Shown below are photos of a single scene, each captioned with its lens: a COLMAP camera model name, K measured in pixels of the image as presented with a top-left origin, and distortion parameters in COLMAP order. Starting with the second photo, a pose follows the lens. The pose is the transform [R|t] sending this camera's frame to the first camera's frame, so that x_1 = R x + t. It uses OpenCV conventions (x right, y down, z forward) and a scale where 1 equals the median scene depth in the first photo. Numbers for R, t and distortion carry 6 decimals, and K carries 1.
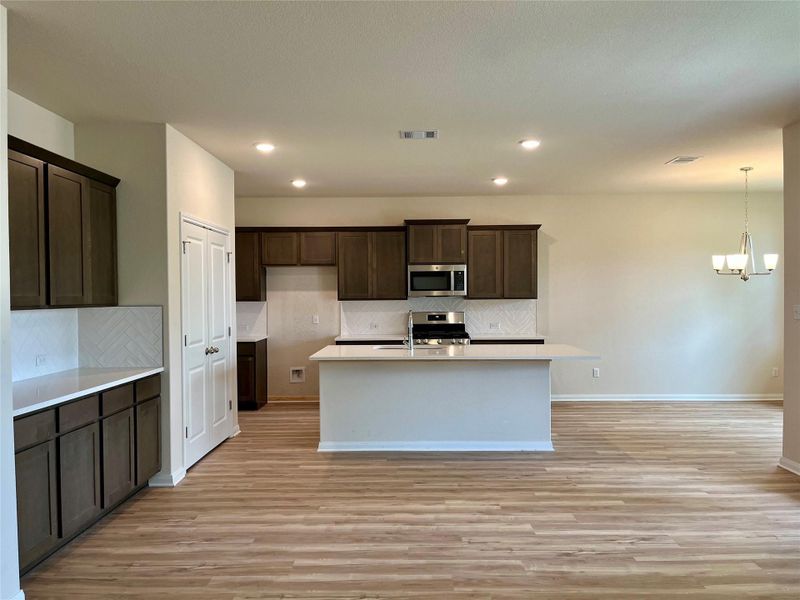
lens RADIAL K [[601.4, 0, 400.0], [0, 601.4, 300.0], [0, 0, 1]] dist [0.071008, -0.094023]
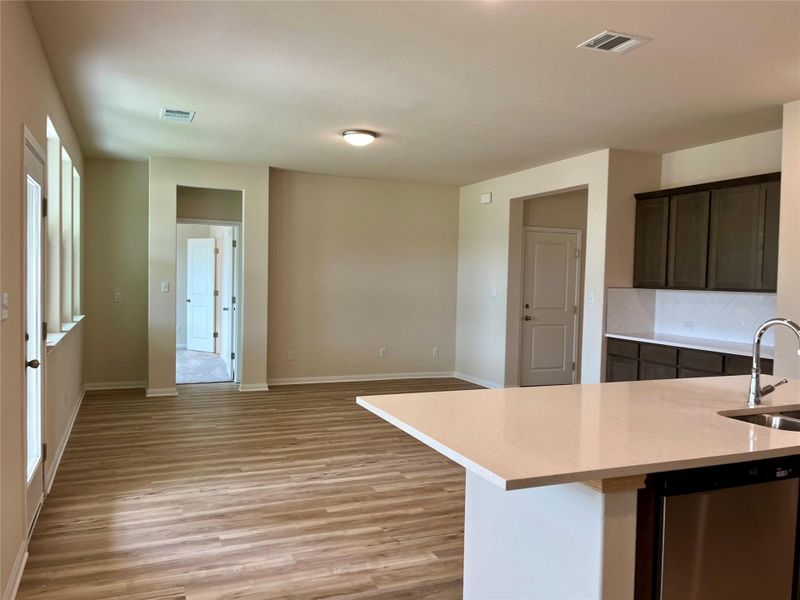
lens RADIAL K [[627.9, 0, 400.0], [0, 627.9, 300.0], [0, 0, 1]] dist [0.042304, -0.004222]
pose [[-0.913840, 0.003125, -0.406061, 0.524218], [-0.016534, 0.998855, 0.044898, -0.014479], [0.405737, 0.047743, -0.912742, 1.524991]]
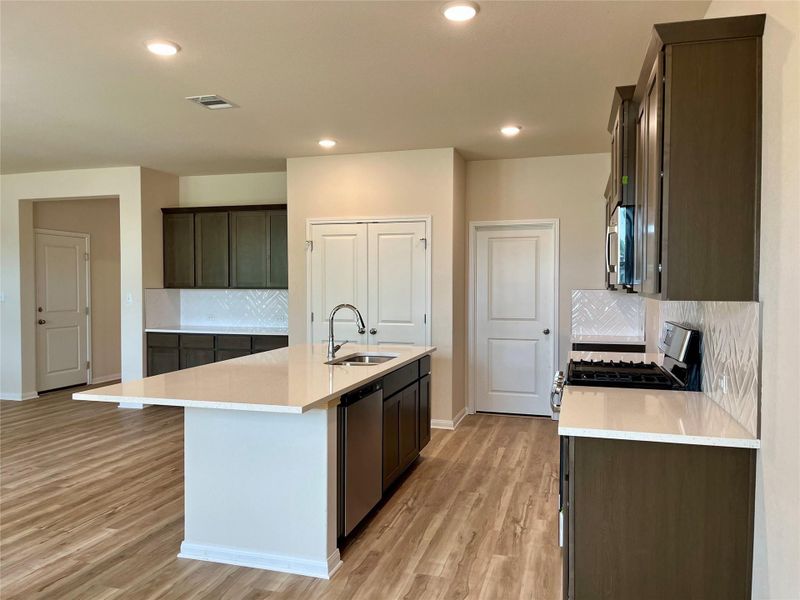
lens RADIAL K [[601.4, 0, 400.0], [0, 601.4, 300.0], [0, 0, 1]] dist [0.071008, -0.094023]
pose [[-0.265068, 0.033837, -0.963636, 0.808882], [-0.005537, 0.999314, 0.036613, -0.017396], [0.964214, 0.015040, -0.264699, 1.467117]]
